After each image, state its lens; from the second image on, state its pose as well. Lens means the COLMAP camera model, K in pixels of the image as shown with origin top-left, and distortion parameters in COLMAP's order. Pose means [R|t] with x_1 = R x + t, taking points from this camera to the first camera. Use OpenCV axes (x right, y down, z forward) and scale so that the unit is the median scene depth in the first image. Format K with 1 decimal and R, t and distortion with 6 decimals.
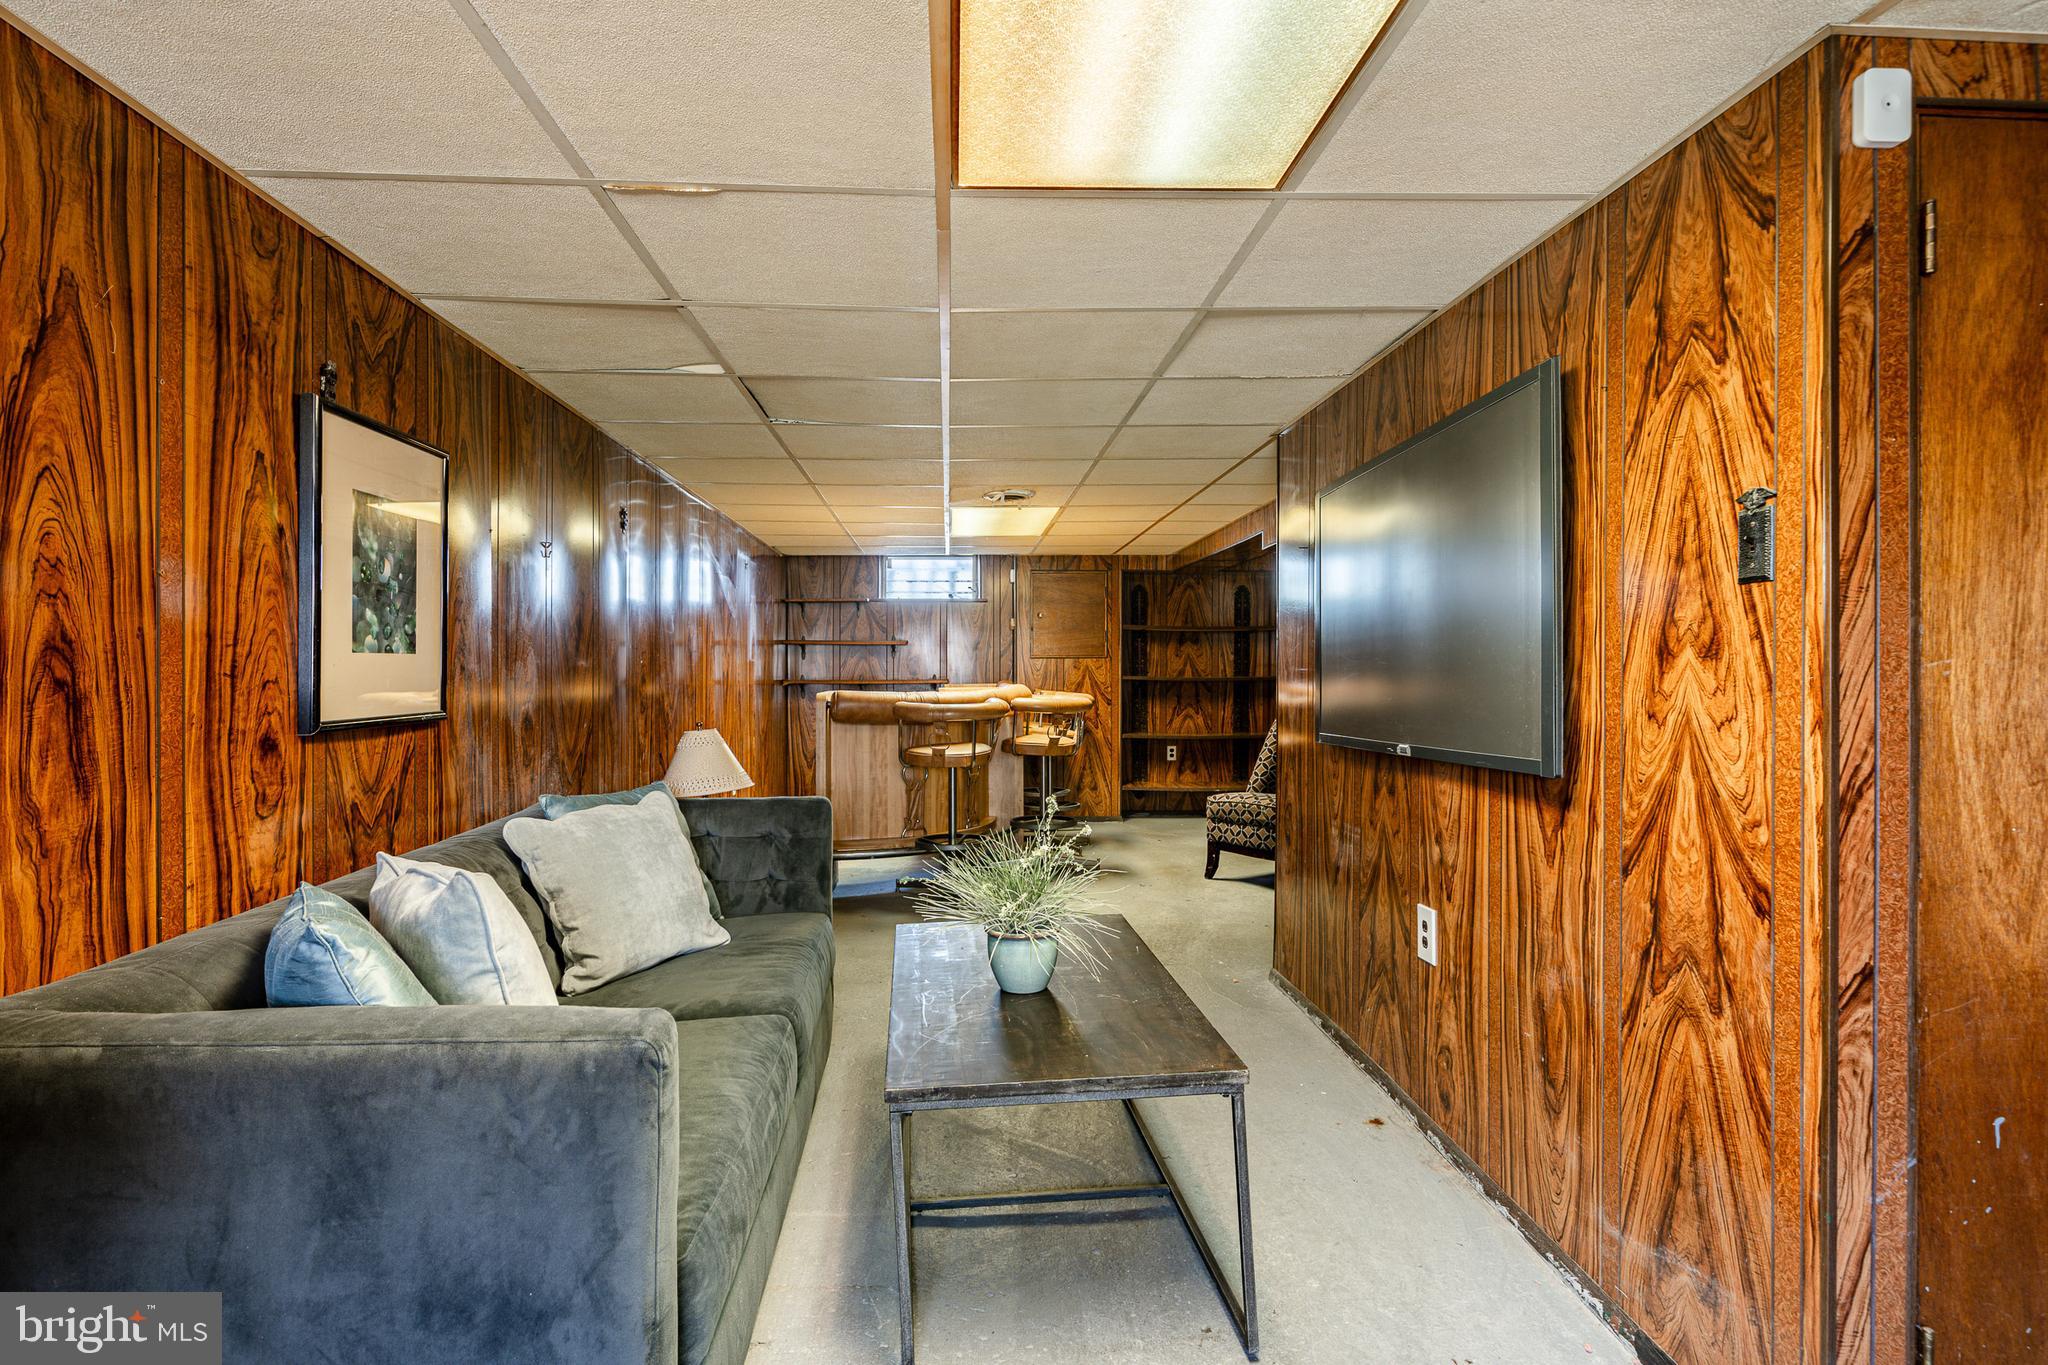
lens RADIAL K [[1057.2, 0, 1020.3], [0, 1057.2, 676.8], [0, 0, 1]] dist [0.018934, 0.000189]
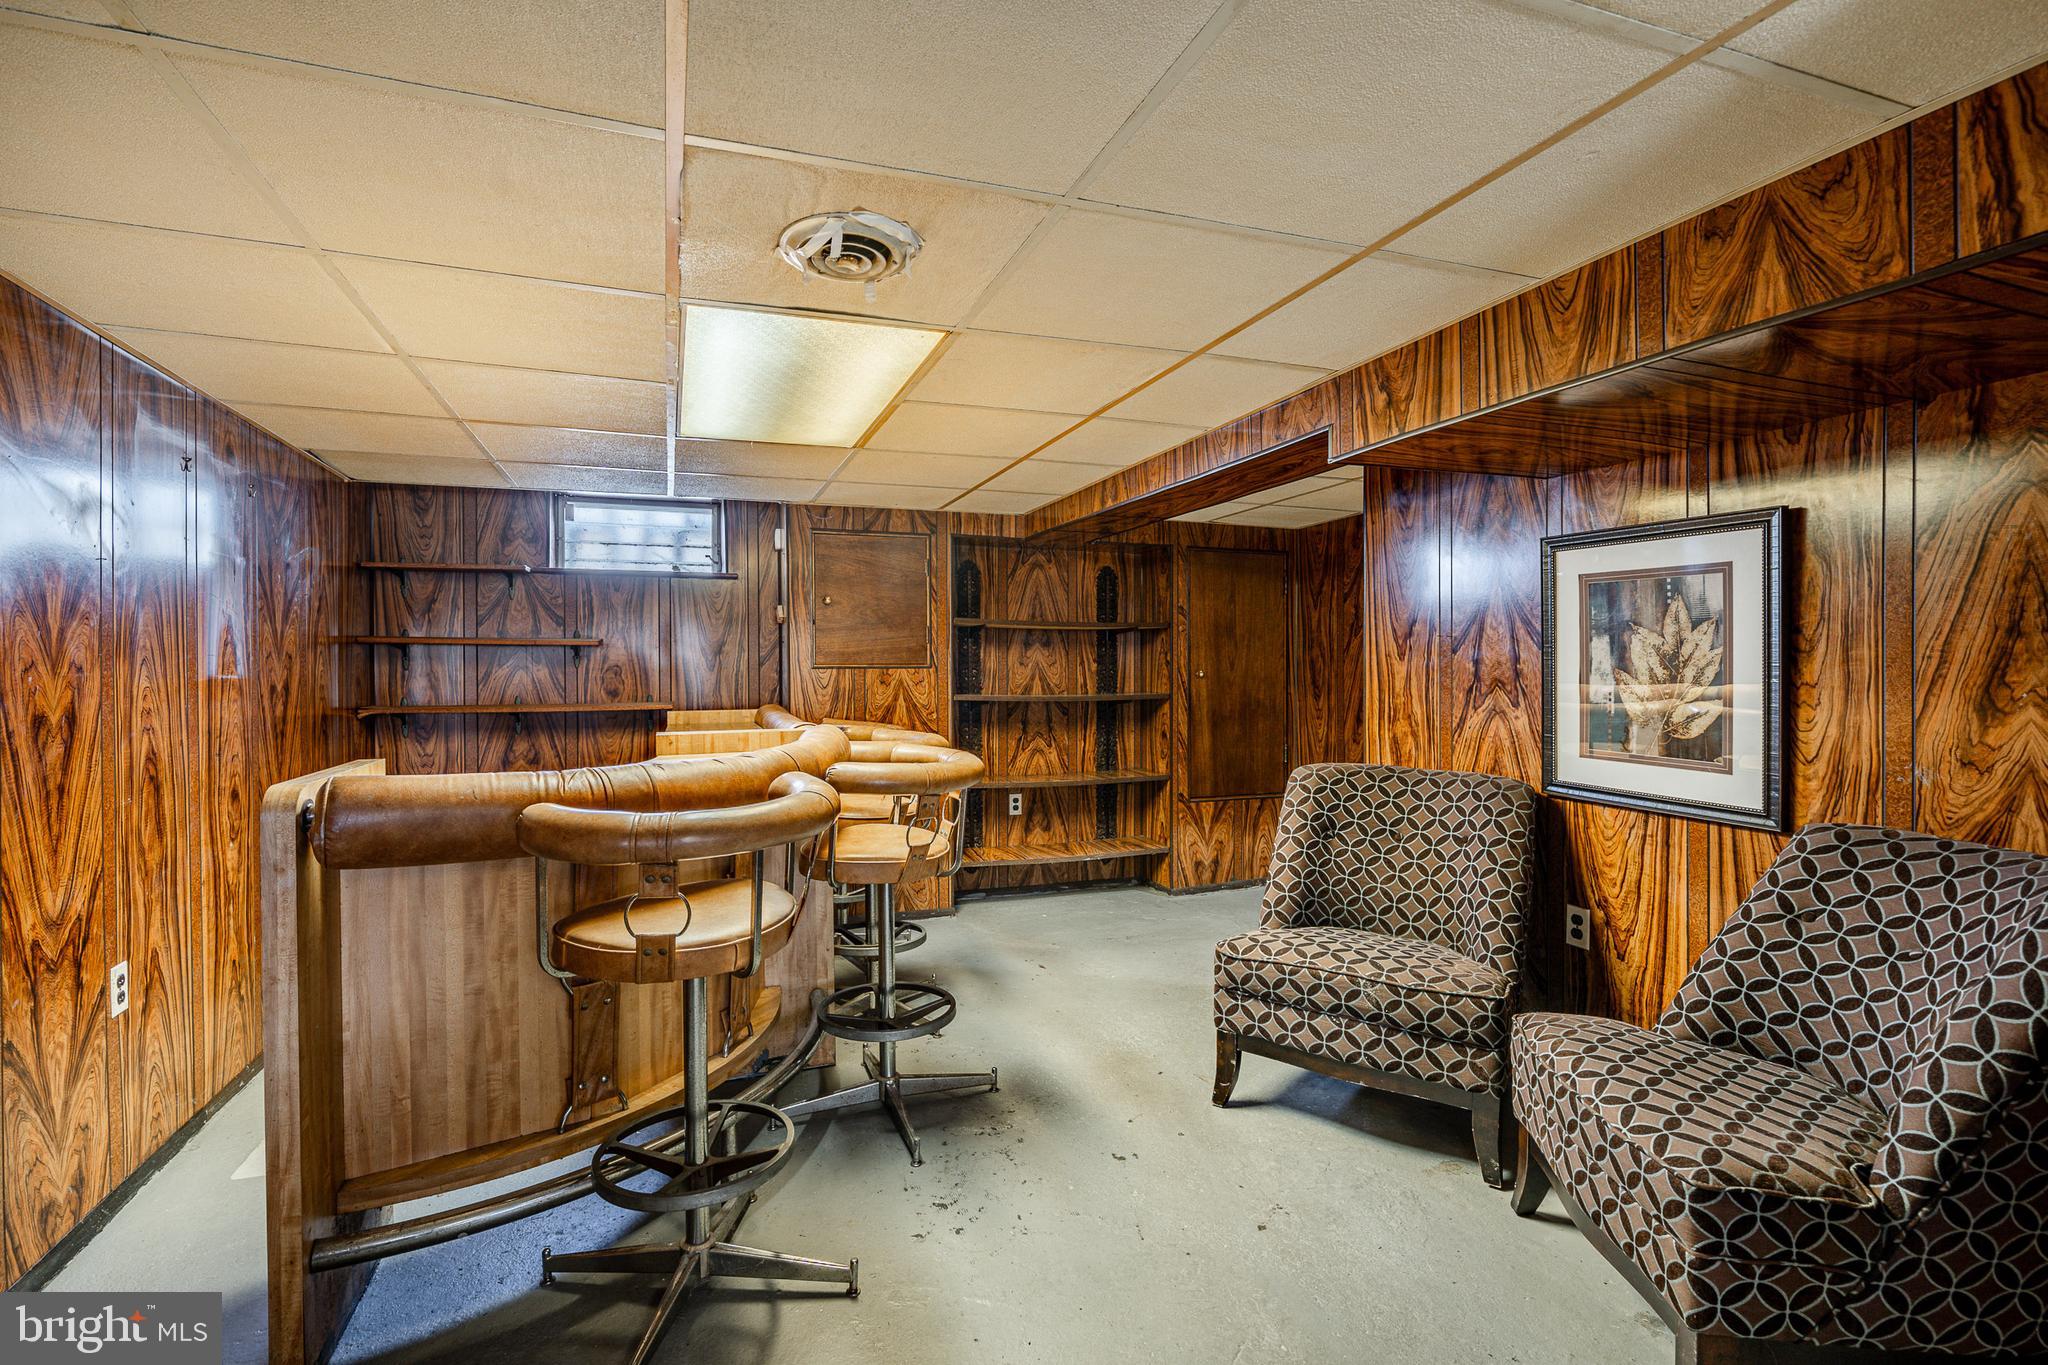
lens RADIAL K [[976.9, 0, 1015.0], [0, 976.9, 689.9], [0, 0, 1]] dist [-0.003178, 0.000024]
pose [[0.963085, -0.005406, 0.269142, -0.029942], [0.002640, 0.999940, 0.010640, -0.010501], [-0.269183, -0.009537, 0.963042, 0.399891]]
